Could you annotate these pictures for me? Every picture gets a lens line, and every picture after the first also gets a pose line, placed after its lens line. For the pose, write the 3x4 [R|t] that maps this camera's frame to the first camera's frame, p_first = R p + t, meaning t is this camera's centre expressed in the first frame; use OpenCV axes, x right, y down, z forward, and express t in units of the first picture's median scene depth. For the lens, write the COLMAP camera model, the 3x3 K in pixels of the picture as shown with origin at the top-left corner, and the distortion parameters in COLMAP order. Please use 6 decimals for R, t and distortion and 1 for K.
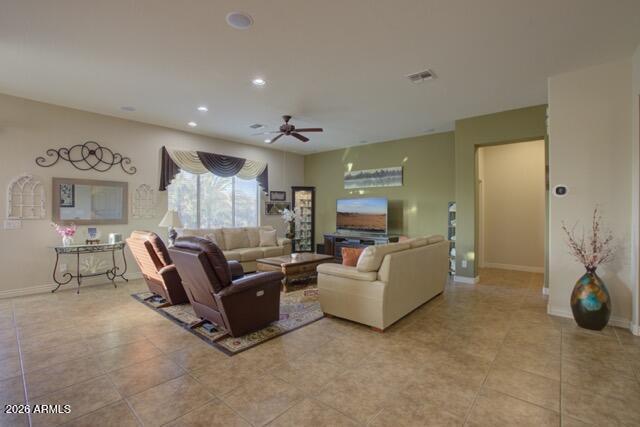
lens RADIAL K [[291.0, 0, 315.9], [0, 291.0, 213.8], [0, 0, 1]] dist [-0.078553, 0.031168]
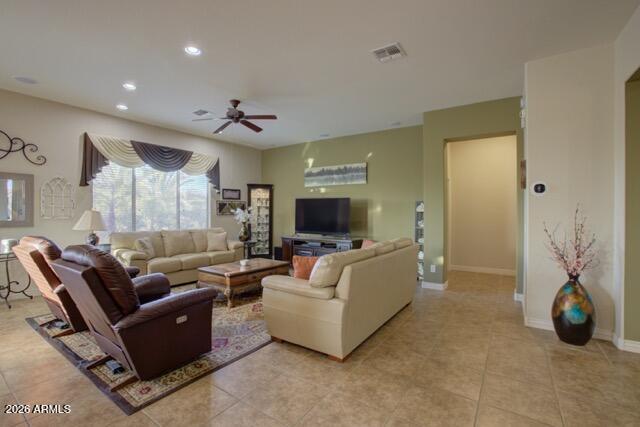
lens RADIAL K [[291.0, 0, 315.9], [0, 291.0, 213.8], [0, 0, 1]] dist [-0.078553, 0.031168]
pose [[0.993345, 0.000089, 0.115177, 0.042880], [-0.000064, 1.000000, -0.000224, -0.000531], [-0.115177, 0.000215, 0.993345, 0.133756]]
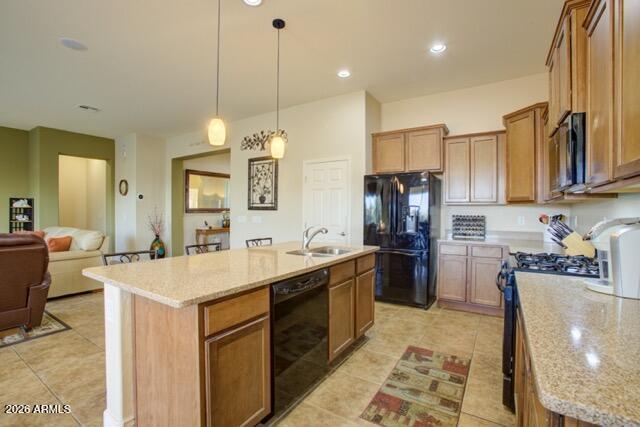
lens RADIAL K [[291.0, 0, 315.9], [0, 291.0, 213.8], [0, 0, 1]] dist [-0.078553, 0.031168]
pose [[-0.142468, -0.011283, 0.989735, -0.814468], [0.001728, 0.999931, 0.011648, 0.007024], [-0.989798, 0.003370, -0.142439, 0.083367]]
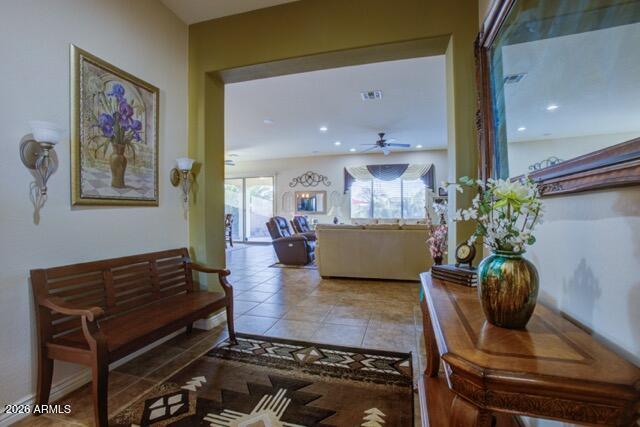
lens RADIAL K [[297.7, 0, 333.2], [0, 297.7, 214.3], [0, 0, 1]] dist [-0.051067, 0.000373]
pose [[0.474074, 0.001631, -0.880483, 1.065888], [0.005470, 0.999974, 0.004798, 0.029158], [0.880468, -0.007091, 0.474053, 0.163658]]
